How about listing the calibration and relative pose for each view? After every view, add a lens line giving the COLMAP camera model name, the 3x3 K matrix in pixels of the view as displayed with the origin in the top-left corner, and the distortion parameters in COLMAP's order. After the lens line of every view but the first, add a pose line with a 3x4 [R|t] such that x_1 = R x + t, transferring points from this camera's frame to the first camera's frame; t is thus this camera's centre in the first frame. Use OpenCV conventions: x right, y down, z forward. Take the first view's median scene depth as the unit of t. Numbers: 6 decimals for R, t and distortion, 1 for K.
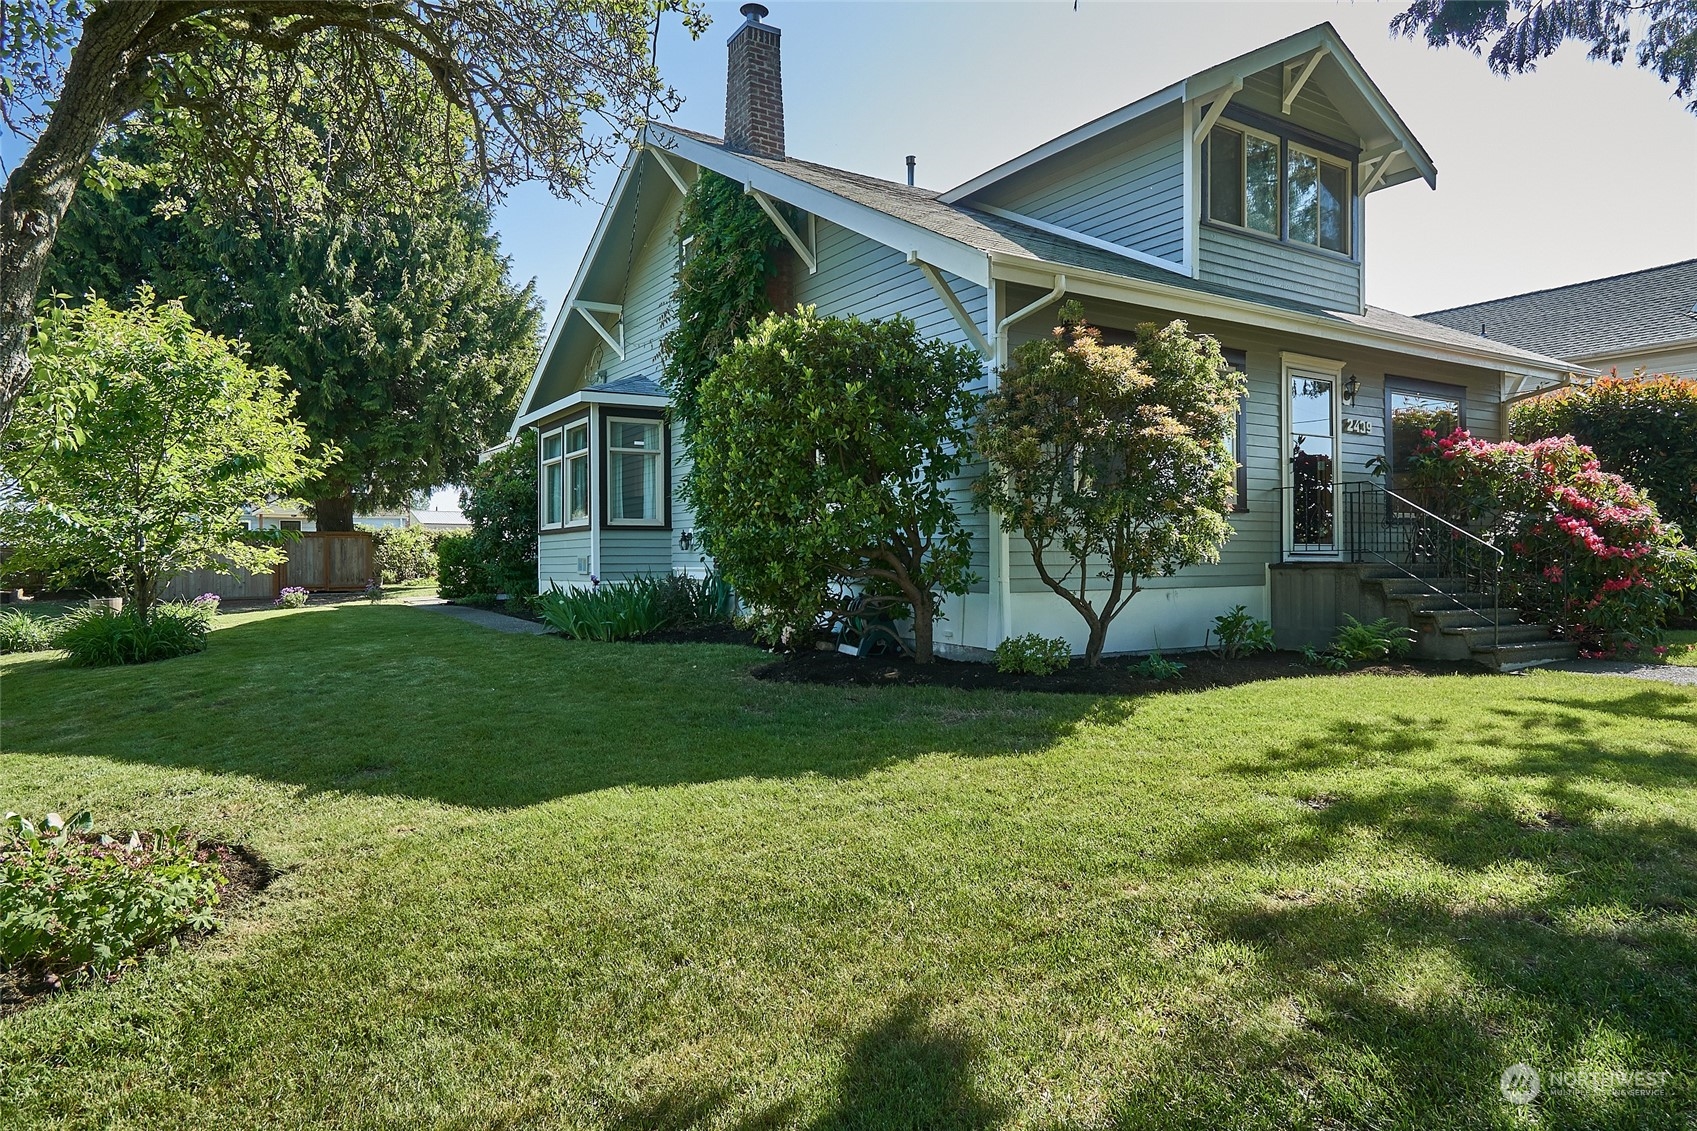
lens RADIAL K [[1041.6, 0, 837.3], [0, 1041.6, 568.8], [0, 0, 1]] dist [0.003417, 0.001686]
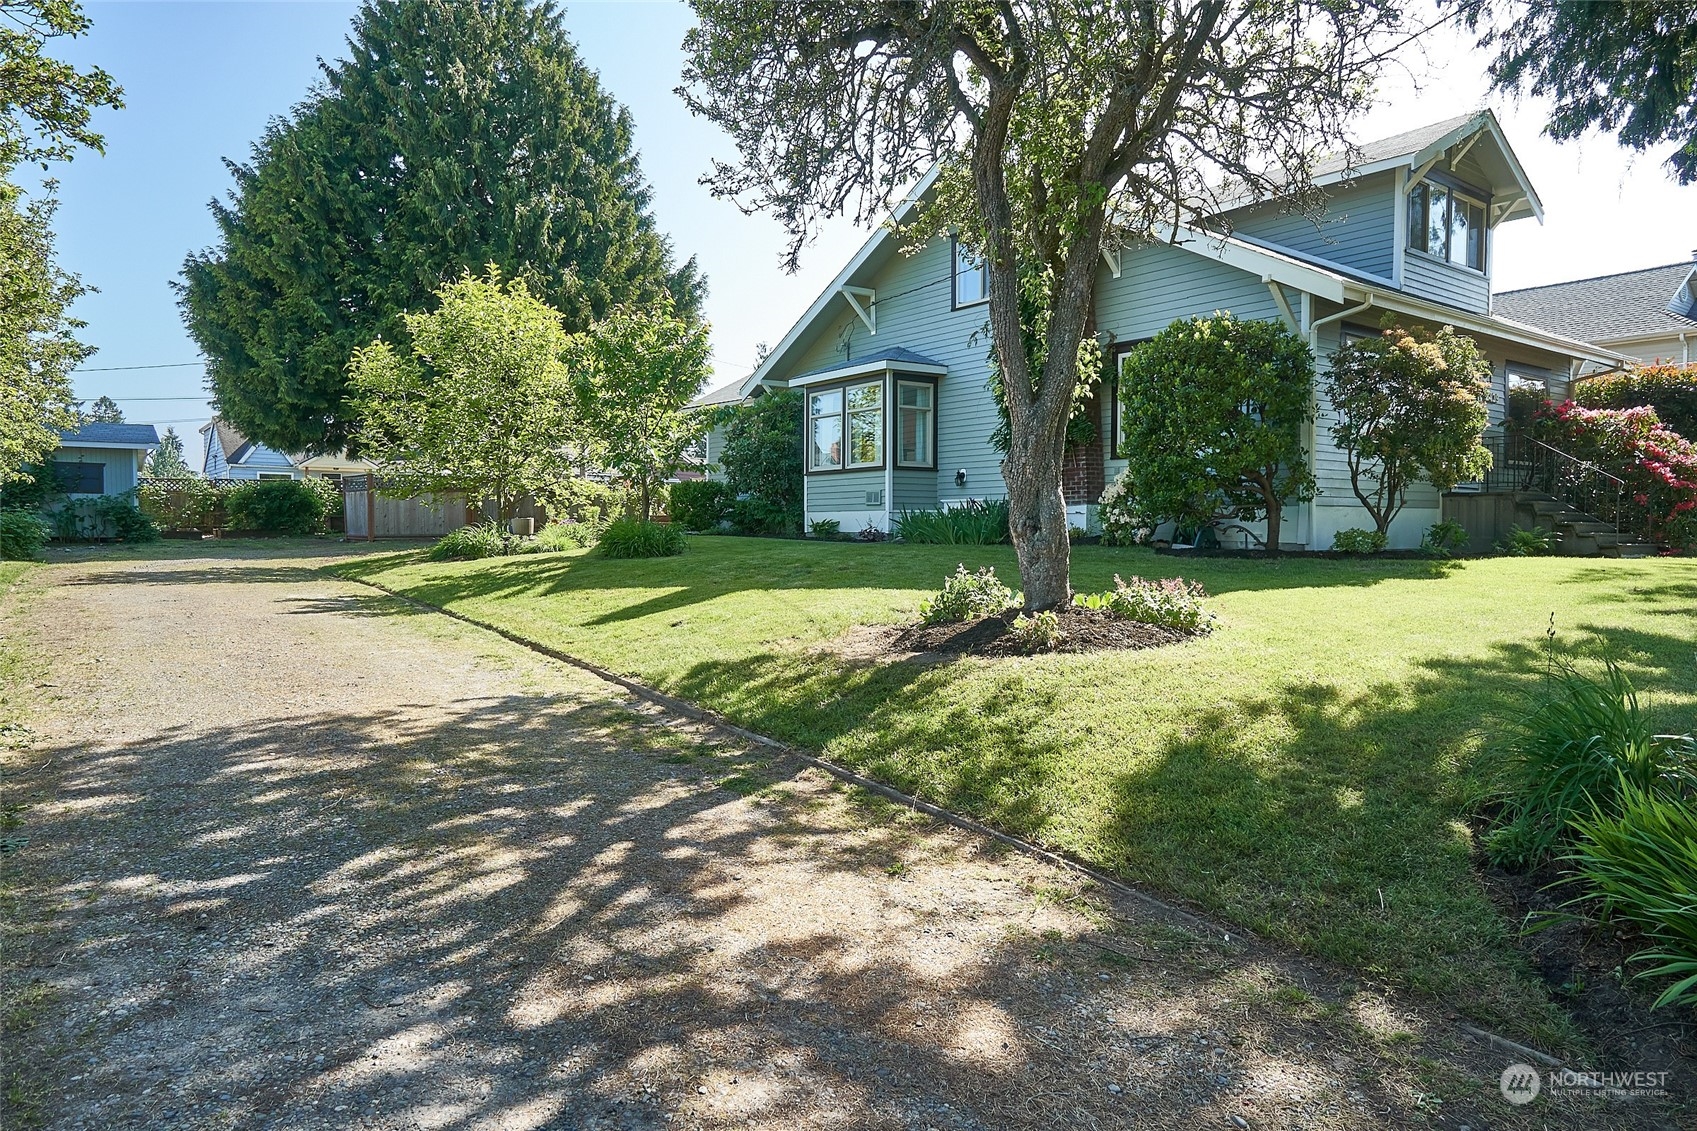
lens RADIAL K [[1041.6, 0, 858.6], [0, 1041.6, 564.4], [0, 0, 1]] dist [0.003417, 0.001686]
pose [[0.997040, 0.004219, 0.076775, -0.457933], [-0.006393, 0.999585, 0.028100, 0.054013], [-0.076624, -0.028508, 0.996652, -0.336941]]
